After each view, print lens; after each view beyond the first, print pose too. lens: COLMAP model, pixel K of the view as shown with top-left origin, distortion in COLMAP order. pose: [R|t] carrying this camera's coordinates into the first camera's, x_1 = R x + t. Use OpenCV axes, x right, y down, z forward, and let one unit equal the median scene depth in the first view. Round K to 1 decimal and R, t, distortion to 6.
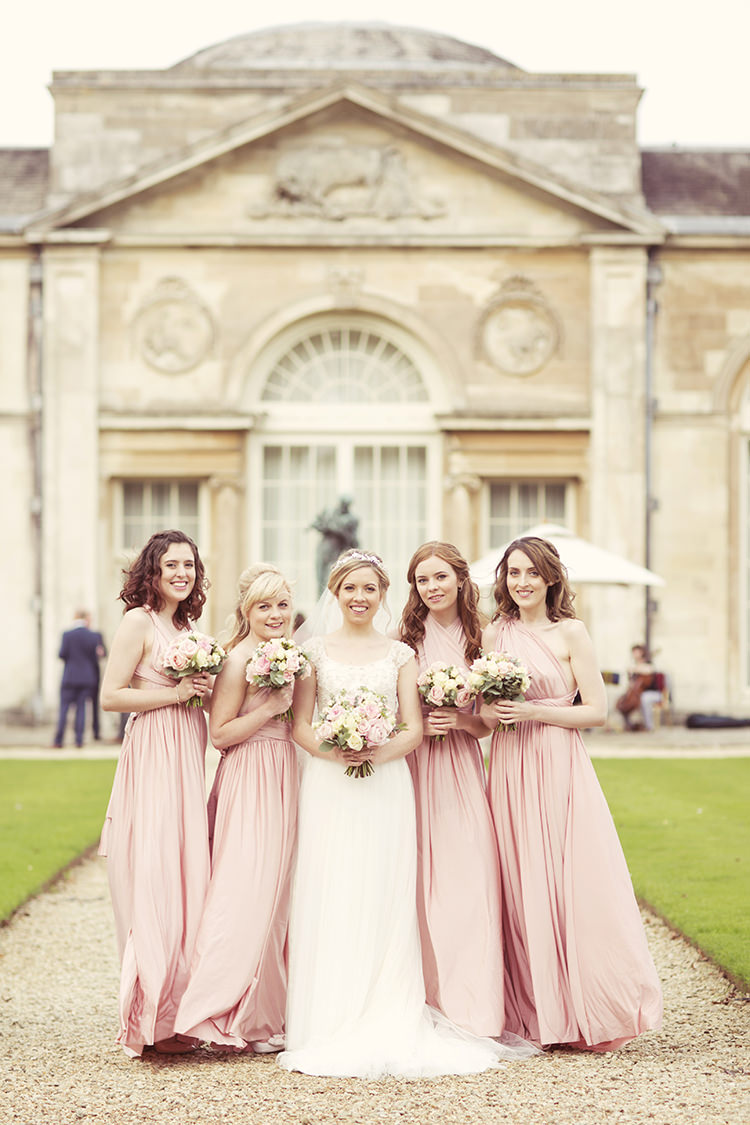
lens RADIAL K [[3889.7, 0, 373.9], [0, 3889.7, 569.2], [0, 0, 1]] dist [-0.439577, 0.000000]
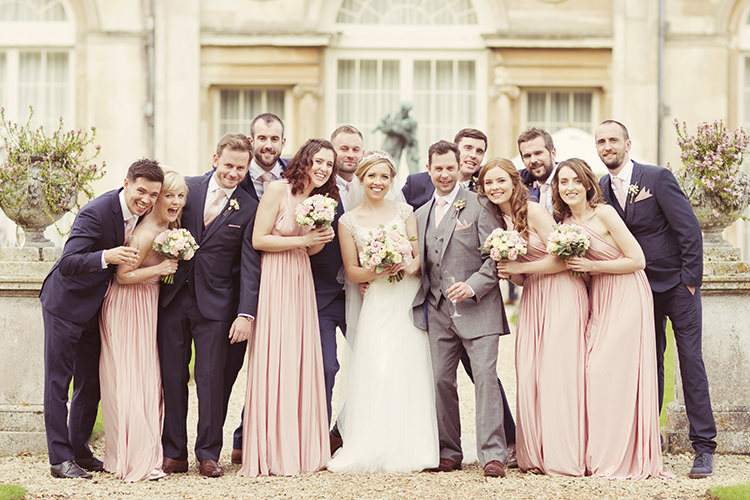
lens RADIAL K [[2593.1, 0, 375.3], [0, 2593.1, 242.6], [0, 0, 1]] dist [-0.439577, 0.000000]
pose [[0.999982, 0.004603, -0.003730, -0.013959], [-0.004488, 0.999527, 0.030412, 0.000186], [0.003869, -0.030395, 0.999530, 0.203210]]
